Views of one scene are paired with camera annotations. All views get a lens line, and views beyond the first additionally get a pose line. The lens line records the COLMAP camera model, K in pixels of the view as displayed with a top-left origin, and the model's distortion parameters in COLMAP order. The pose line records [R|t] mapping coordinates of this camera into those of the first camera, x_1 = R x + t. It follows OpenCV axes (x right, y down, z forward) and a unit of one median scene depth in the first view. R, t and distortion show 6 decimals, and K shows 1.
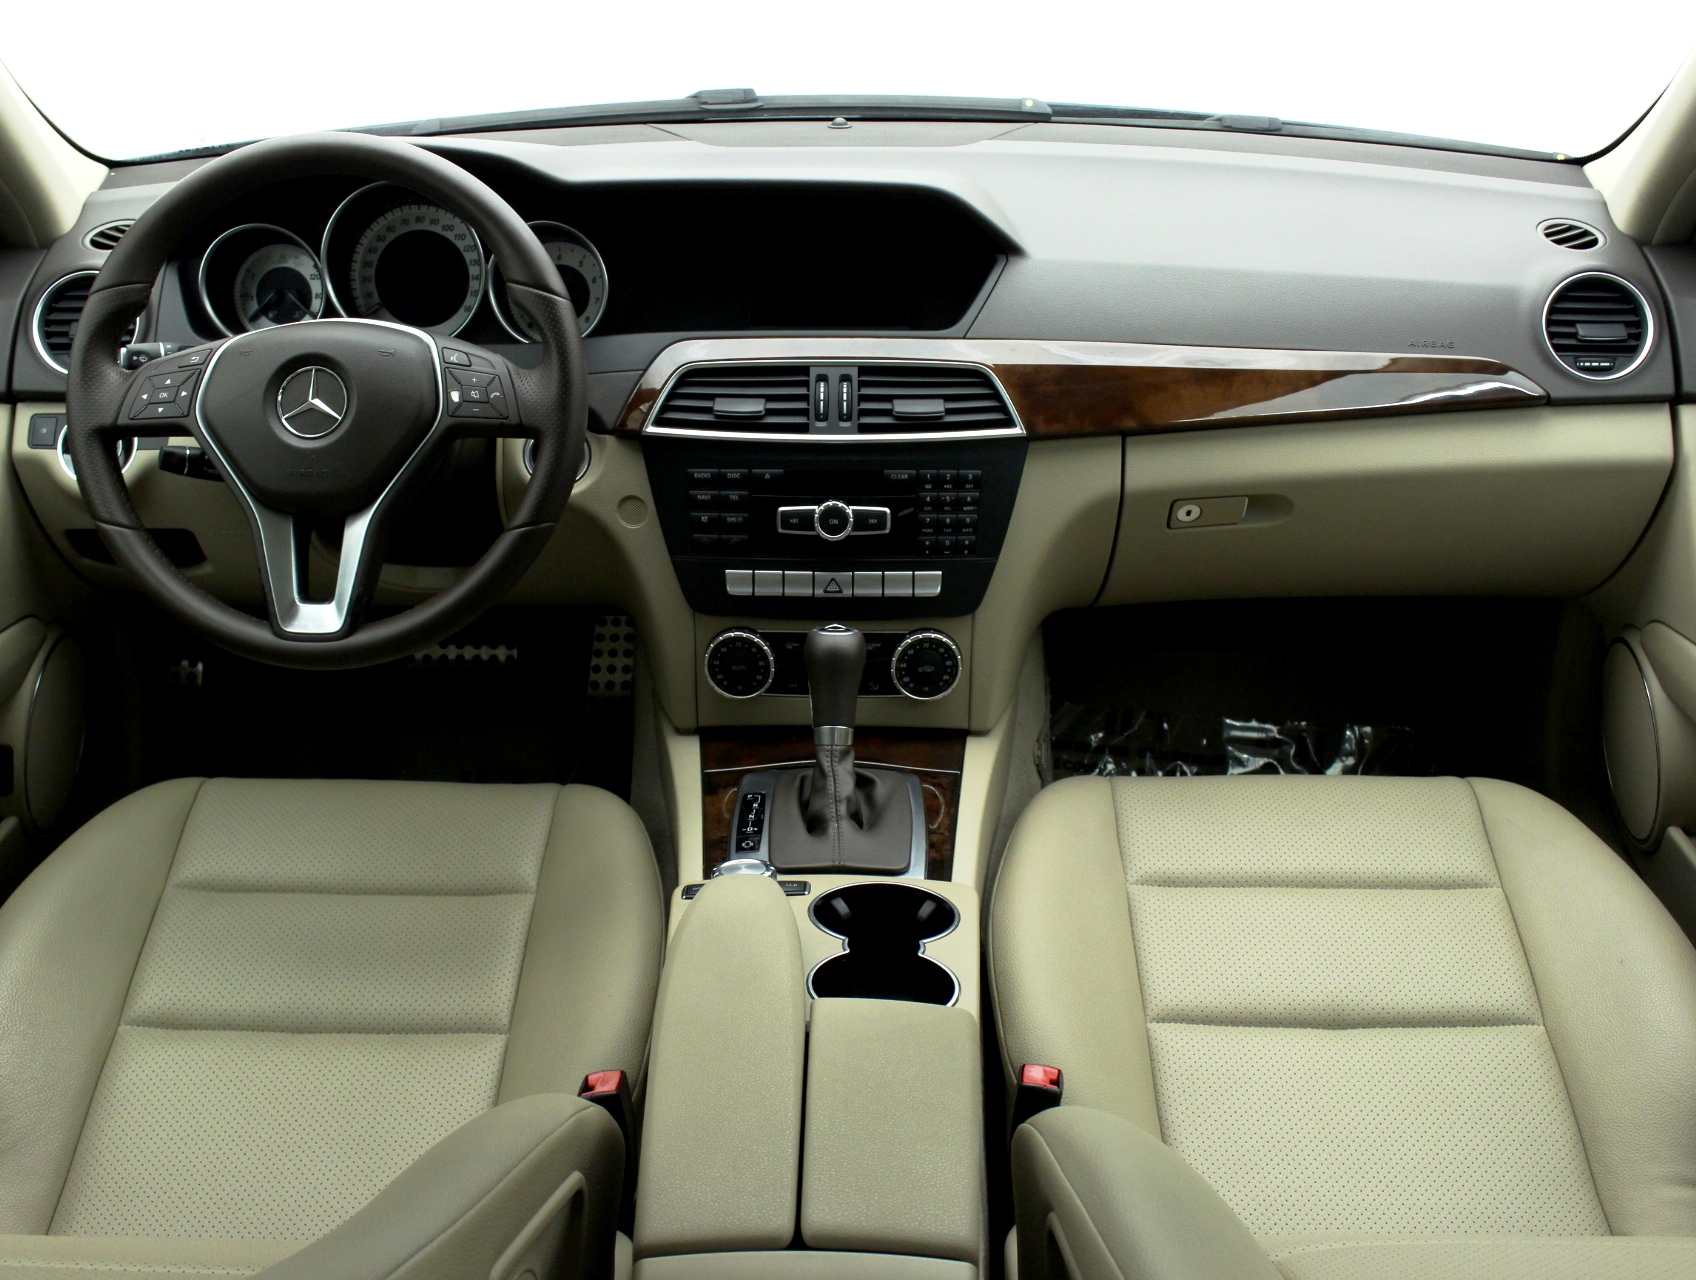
lens RADIAL K [[1949.9, 0, 814.7], [0, 1949.9, 664.2], [0, 0, 1]] dist [-0.108203, 0.000000]
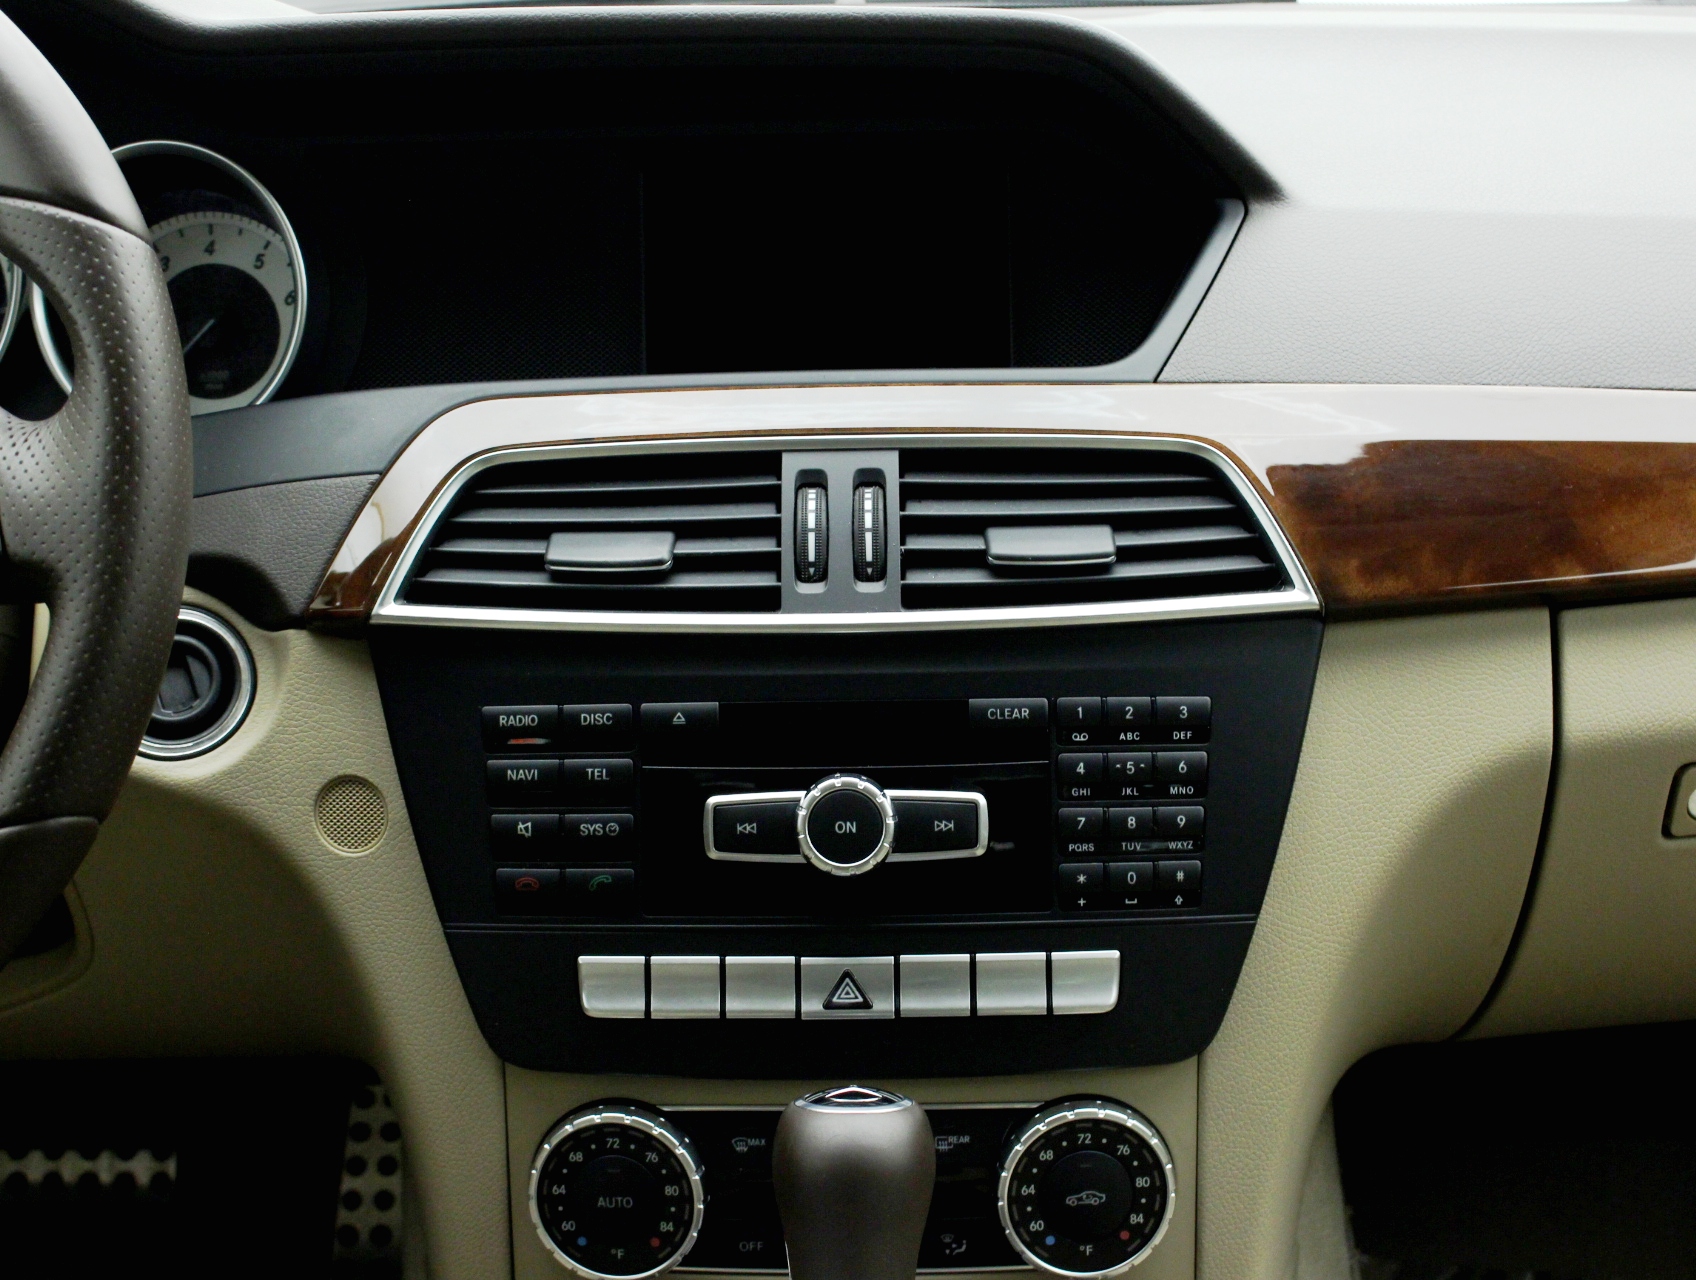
lens RADIAL K [[2815.0, 0, 841.9], [0, 2815.0, 651.8], [0, 0, 1]] dist [-0.067386, 0.000000]
pose [[0.999874, -0.015558, 0.003081, 0.007616], [0.015859, 0.983303, -0.181284, -0.004214], [-0.000210, 0.181310, 0.983426, 0.423117]]
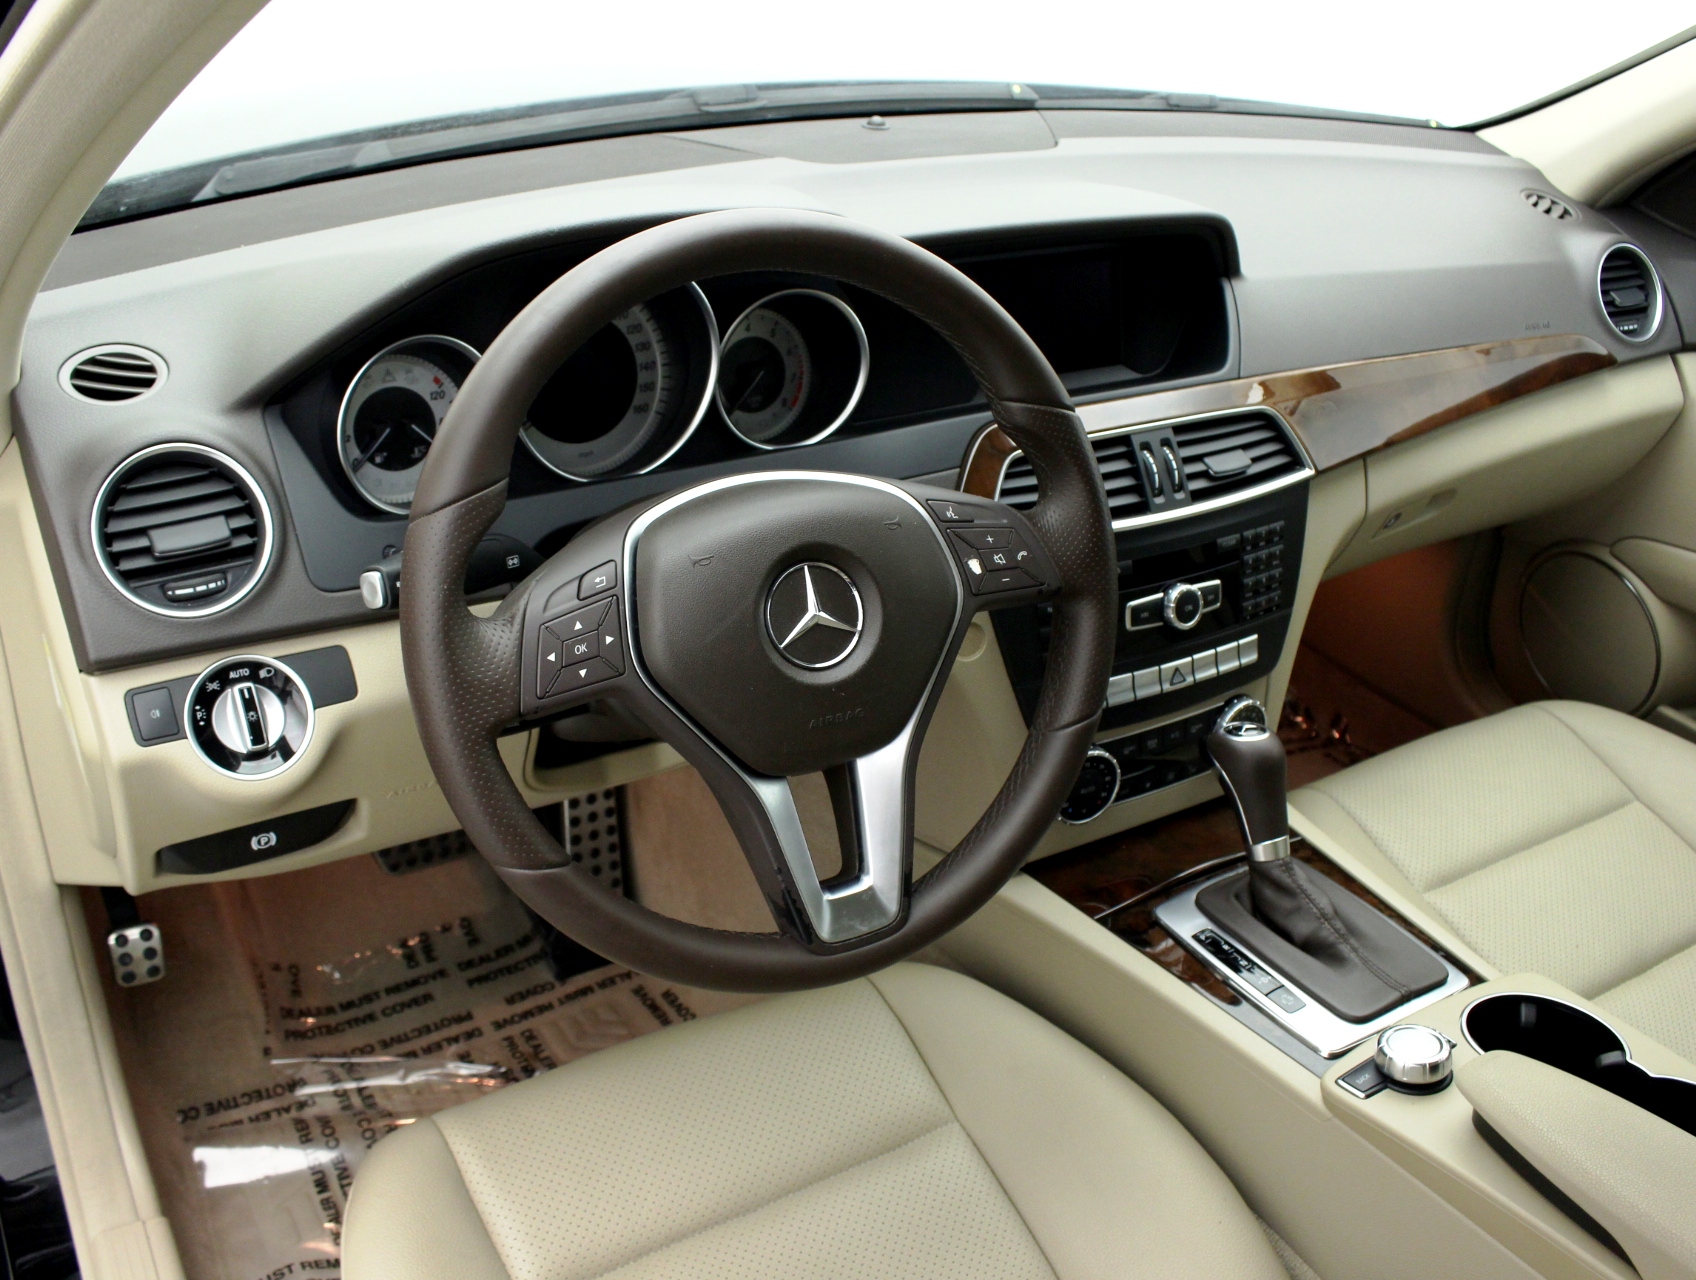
lens RADIAL K [[1626.8, 0, 852.6], [0, 1626.8, 684.0], [0, 0, 1]] dist [-0.106684, 0.000000]
pose [[0.825214, -0.230398, 0.515692, -0.493642], [0.168249, 0.971844, 0.164961, -0.183371], [-0.539178, -0.049363, 0.840744, 0.458834]]
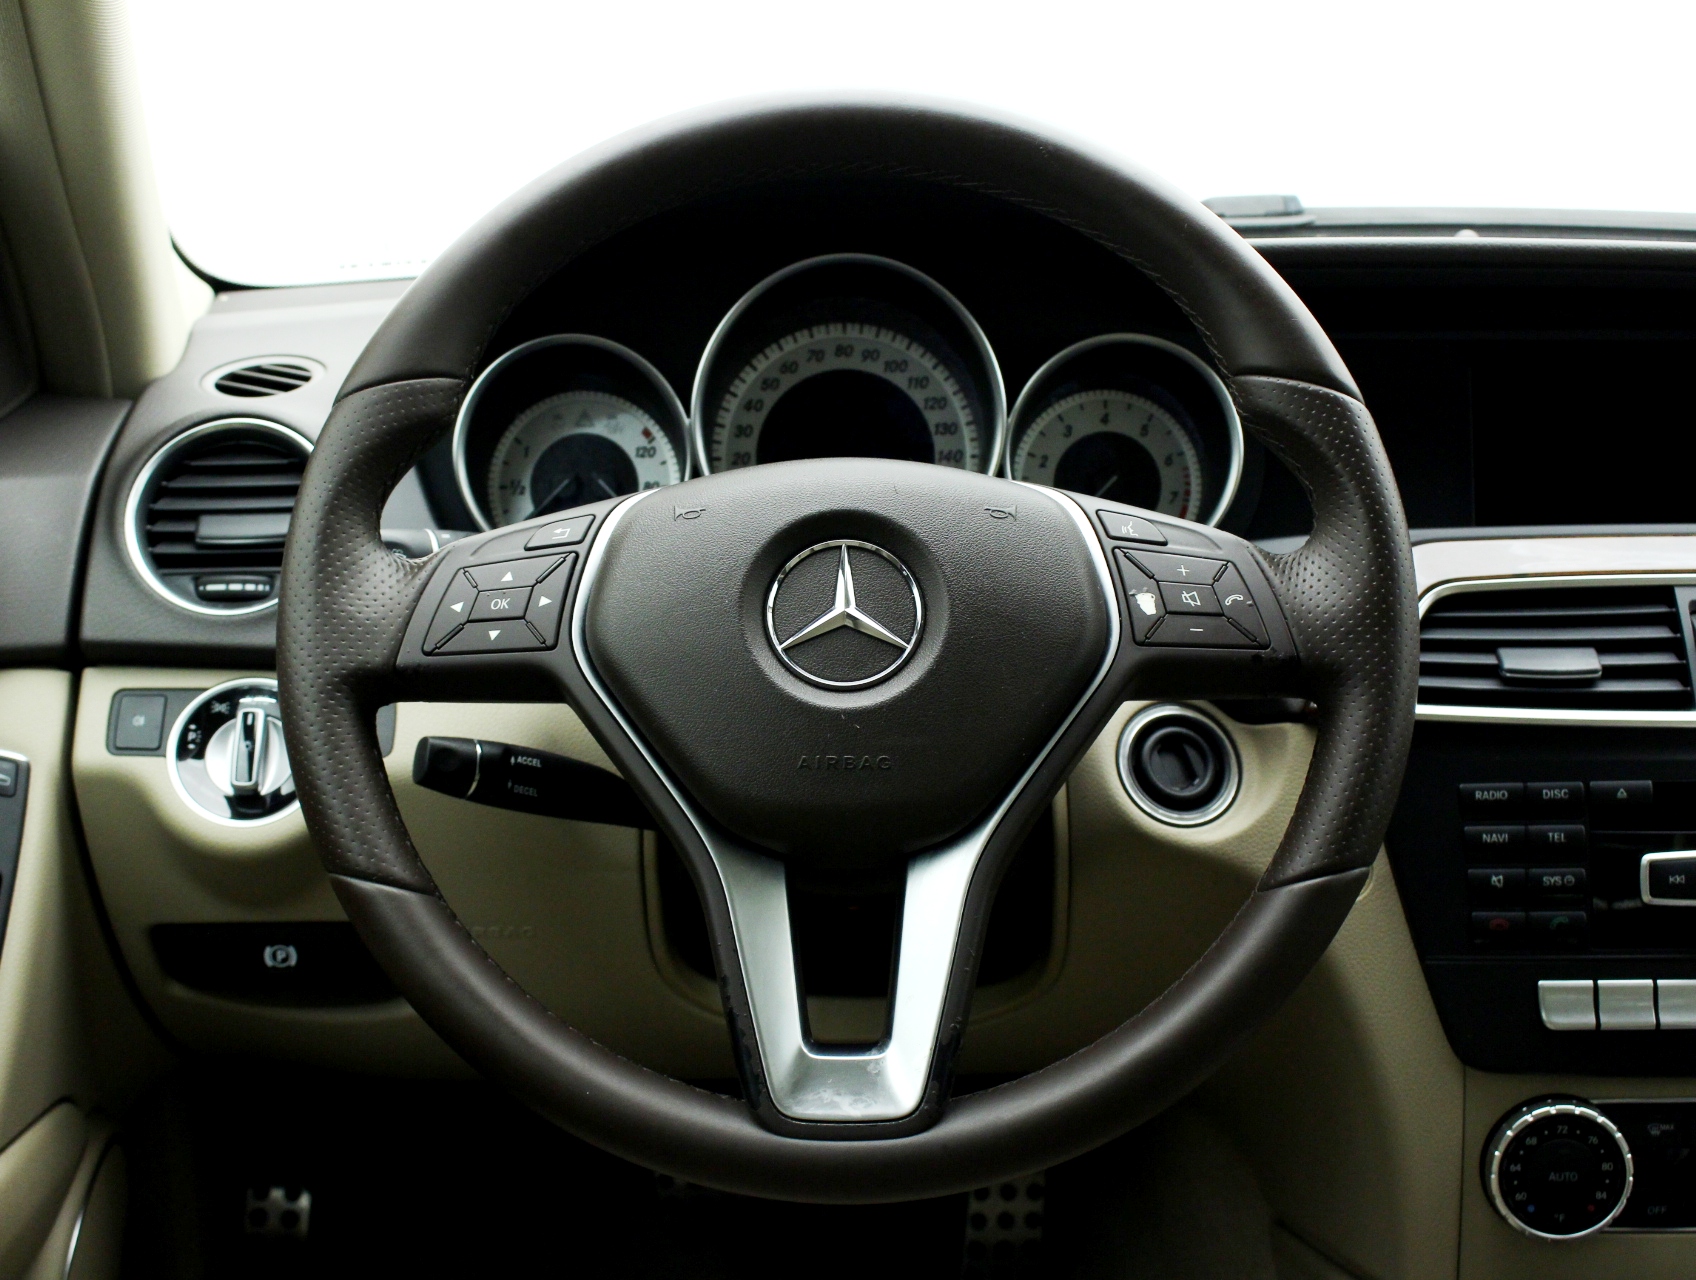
lens RADIAL K [[2300.8, 0, 807.6], [0, 2300.8, 634.1], [0, 0, 1]] dist [-0.100046, 0.000000]
pose [[0.998408, -0.005579, 0.056124, -0.269331], [0.018568, 0.972136, -0.233681, -0.001599], [-0.053257, 0.234352, 0.970692, 0.417658]]
